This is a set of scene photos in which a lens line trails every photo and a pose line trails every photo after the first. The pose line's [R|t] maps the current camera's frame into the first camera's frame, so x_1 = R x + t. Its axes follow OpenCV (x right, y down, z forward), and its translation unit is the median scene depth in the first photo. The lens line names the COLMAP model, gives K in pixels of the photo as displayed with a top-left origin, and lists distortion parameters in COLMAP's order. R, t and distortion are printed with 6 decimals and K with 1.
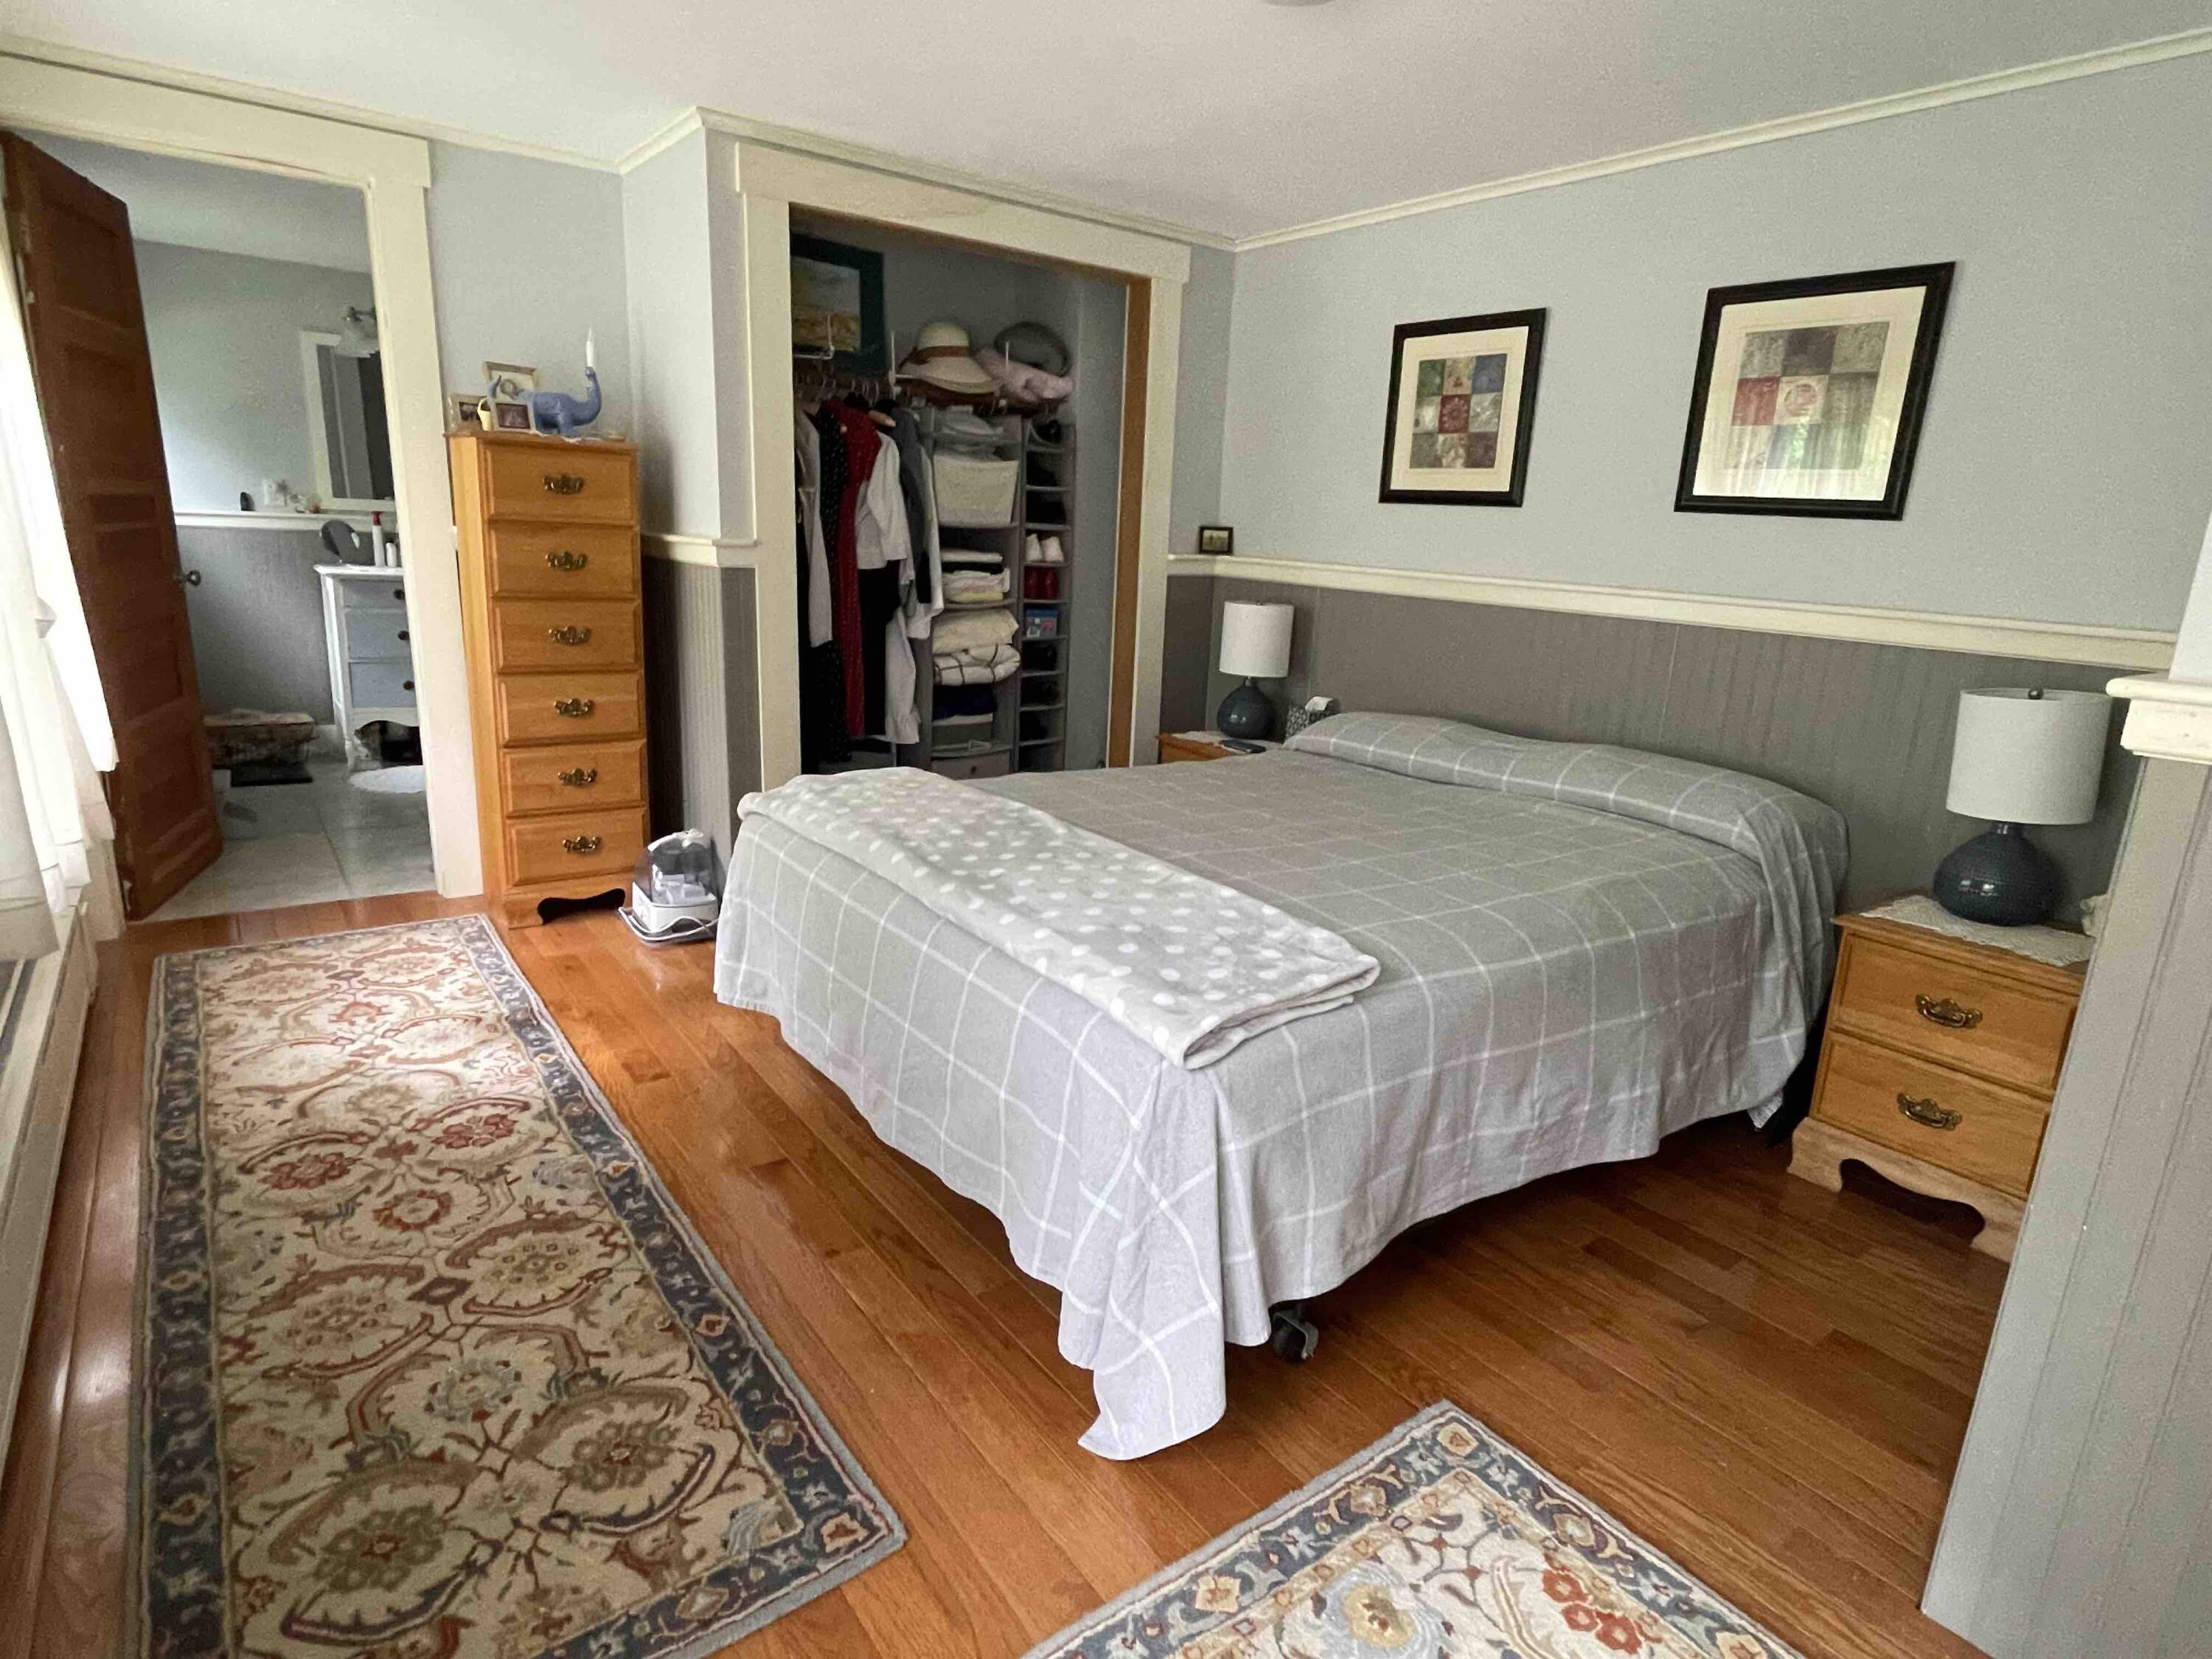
lens RADIAL K [[1190.3, 0, 1117.6], [0, 1190.3, 834.2], [0, 0, 1]] dist [0.003529, -0.004003]
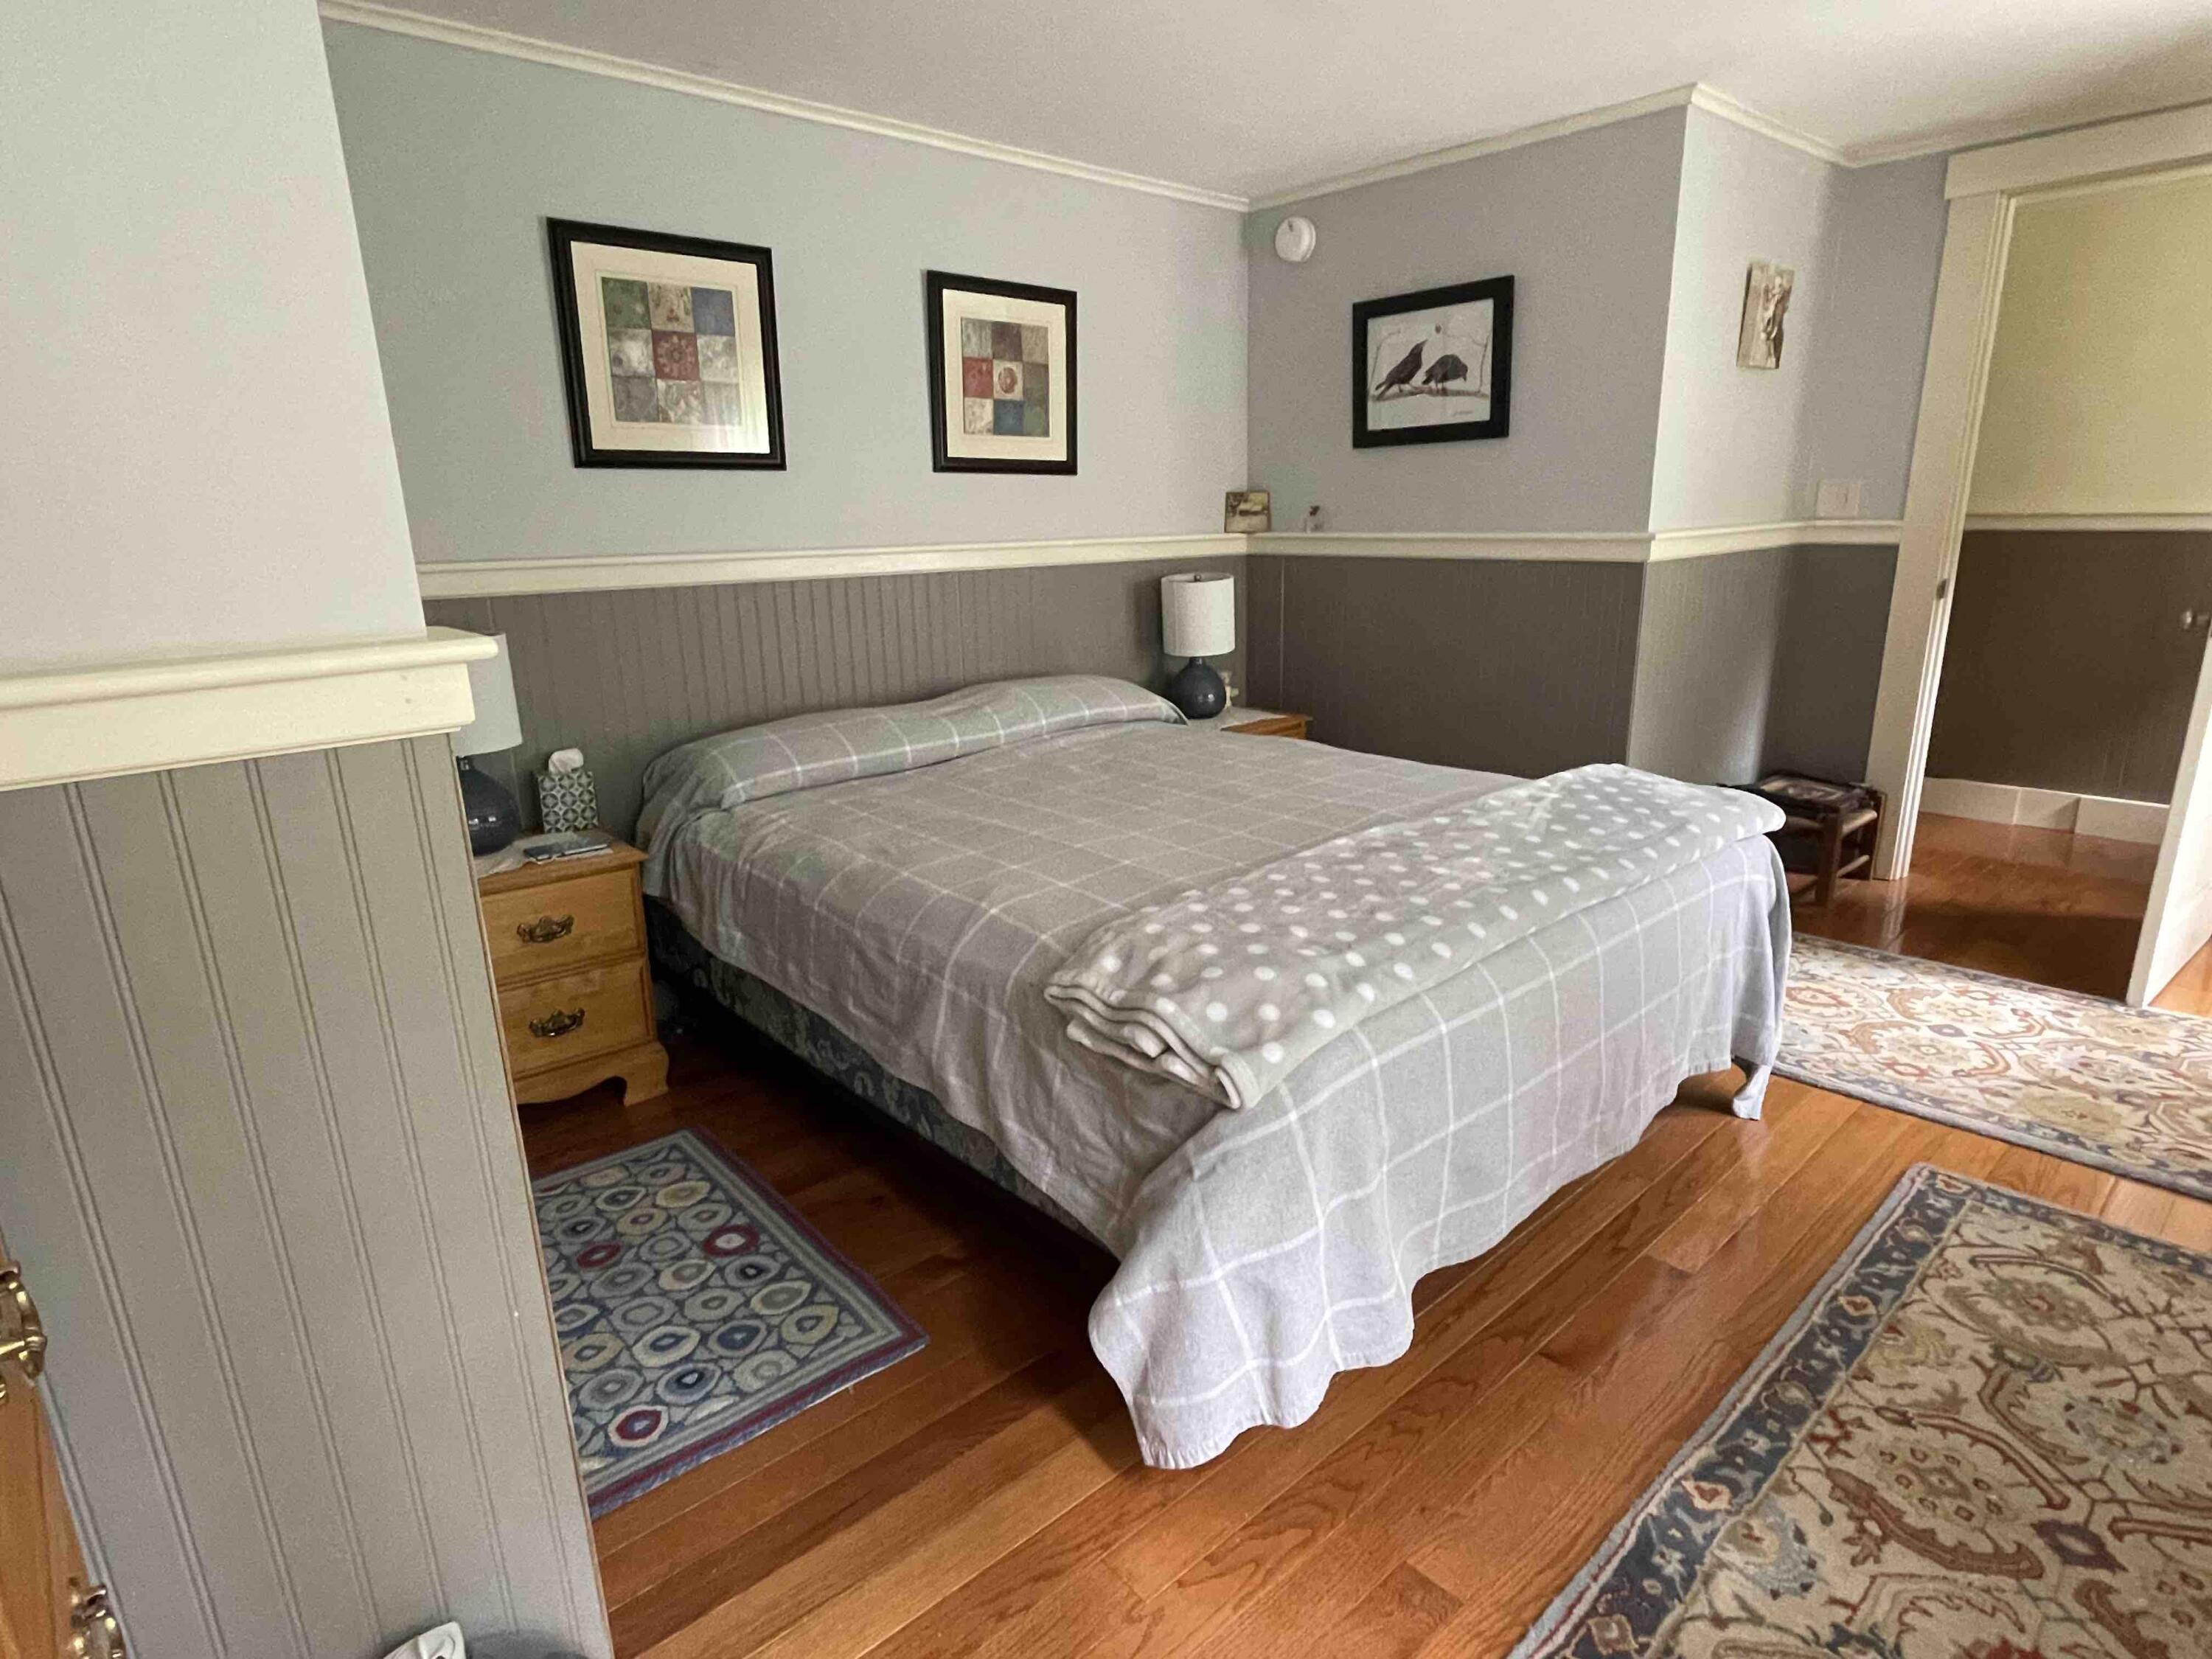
lens RADIAL K [[1190.3, 0, 1116.9], [0, 1190.3, 828.0], [0, 0, 1]] dist [0.003529, -0.004003]
pose [[-0.088504, -0.302170, 0.949137, -1.003326], [0.269900, 0.909954, 0.314863, -0.391579], [-0.958812, 0.284038, 0.001021, 1.337194]]
